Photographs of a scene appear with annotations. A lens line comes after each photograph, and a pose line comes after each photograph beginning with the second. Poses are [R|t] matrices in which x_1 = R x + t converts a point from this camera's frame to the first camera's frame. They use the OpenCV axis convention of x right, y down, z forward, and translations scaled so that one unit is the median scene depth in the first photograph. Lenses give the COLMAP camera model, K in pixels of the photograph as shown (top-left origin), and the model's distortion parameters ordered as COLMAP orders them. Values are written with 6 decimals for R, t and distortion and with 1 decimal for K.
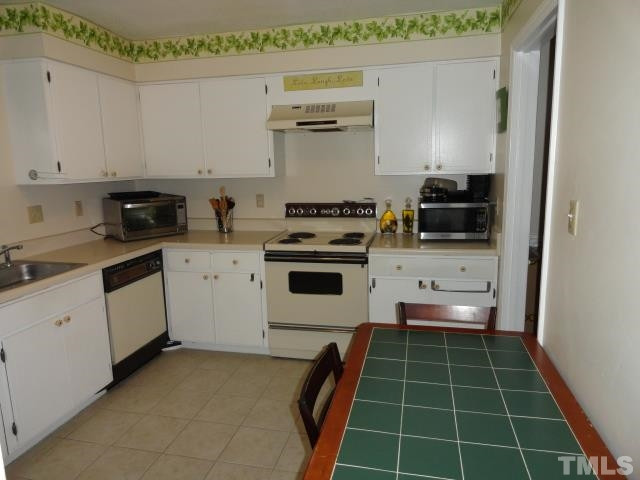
lens RADIAL K [[437.7, 0, 320.0], [0, 437.7, 240.0], [0, 0, 1]] dist [-0.002393, -0.000169]
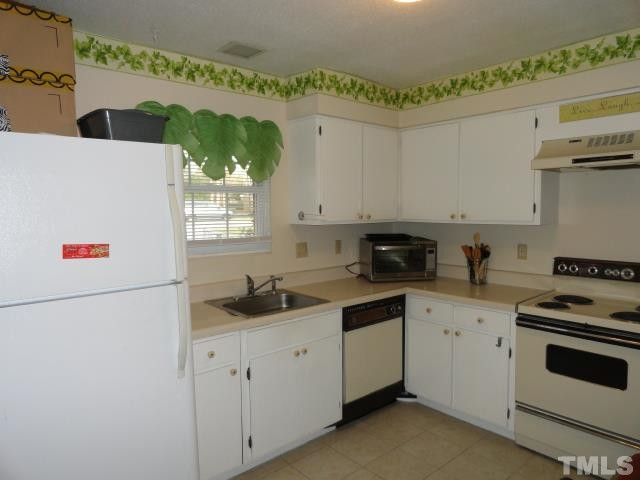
lens RADIAL K [[437.7, 0, 320.0], [0, 437.7, 240.0], [0, 0, 1]] dist [-0.002393, -0.000169]
pose [[0.811560, 0.057788, -0.581404, 0.044150], [-0.109875, 0.992438, -0.054728, -0.025939], [0.573845, 0.108297, 0.811772, 0.094663]]
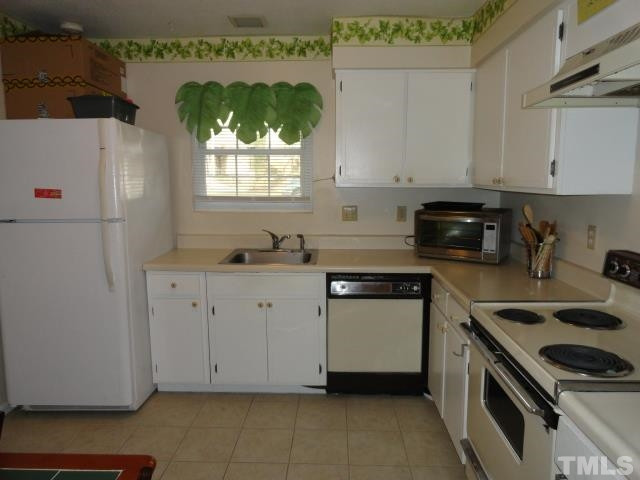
lens RADIAL K [[437.7, 0, 320.0], [0, 437.7, 240.0], [0, 0, 1]] dist [-0.002393, -0.000169]
pose [[0.190811, 0.162365, -0.968106, 0.388296], [-0.175875, 0.975922, 0.129011, -0.114268], [0.965743, 0.145649, 0.214772, 0.649829]]
